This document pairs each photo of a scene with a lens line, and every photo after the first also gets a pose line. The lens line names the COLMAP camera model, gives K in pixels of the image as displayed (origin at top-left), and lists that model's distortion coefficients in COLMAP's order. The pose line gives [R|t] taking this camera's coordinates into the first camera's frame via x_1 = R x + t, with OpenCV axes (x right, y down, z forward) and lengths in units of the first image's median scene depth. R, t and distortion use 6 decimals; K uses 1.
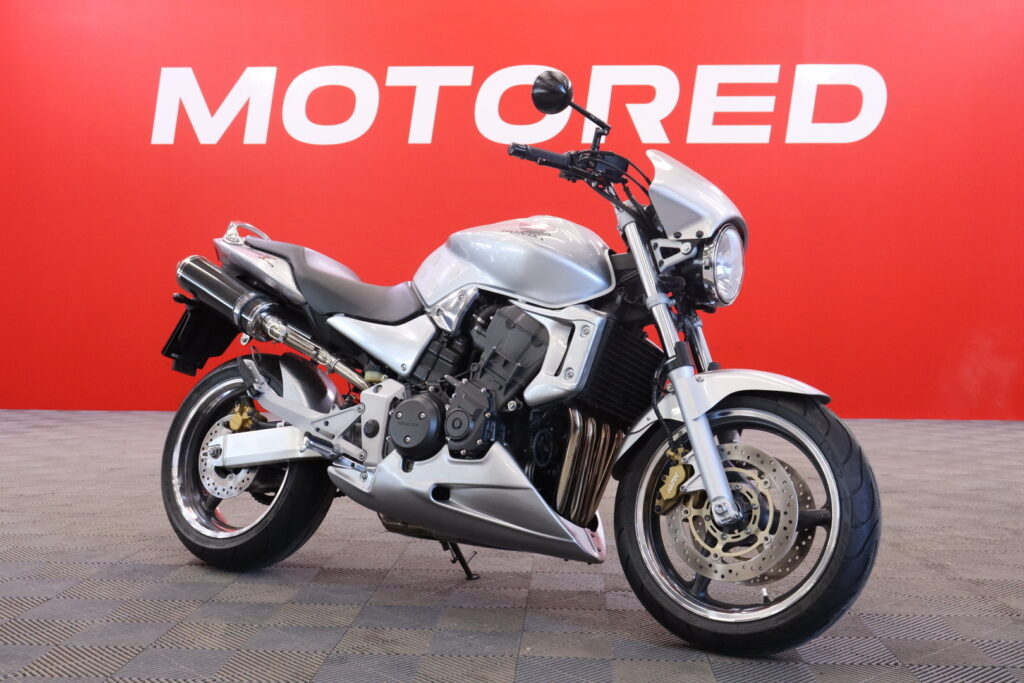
lens RADIAL K [[1165.9, 0, 512.0], [0, 1165.9, 341.5], [0, 0, 1]] dist [-0.175929, -0.005156]
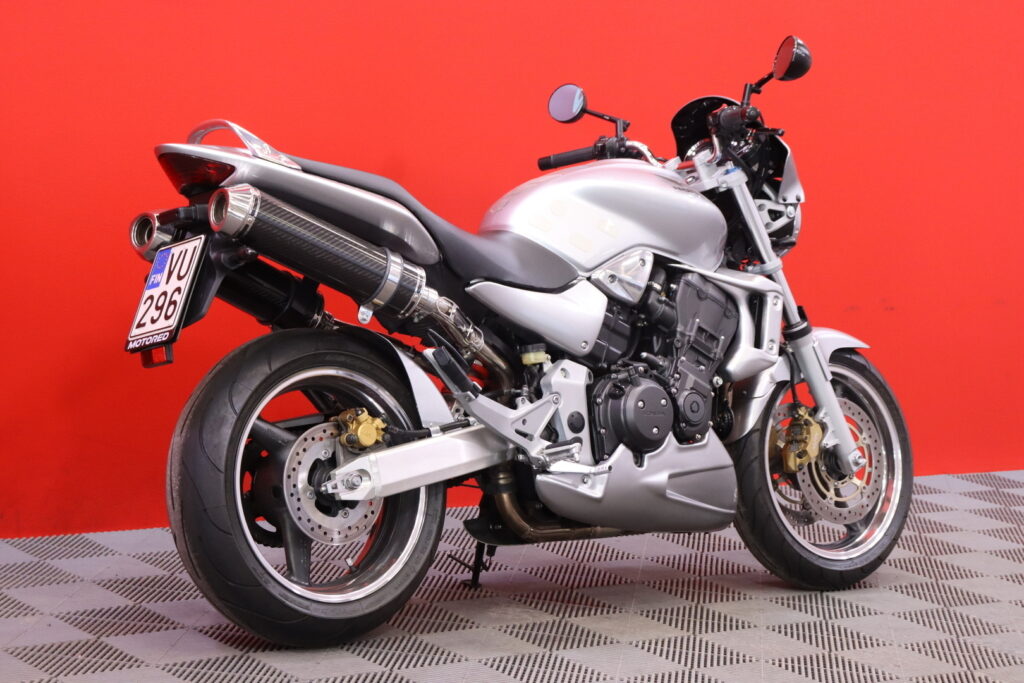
lens RADIAL K [[2369.8, 0, 512.0], [0, 2369.8, 341.5], [0, 0, 1]] dist [0.034265, 0.083411]
pose [[0.293777, -0.107309, 0.949832, -1.812412], [-0.084732, 0.986843, 0.137697, -0.221241], [-0.952111, -0.120934, 0.280819, 0.590413]]
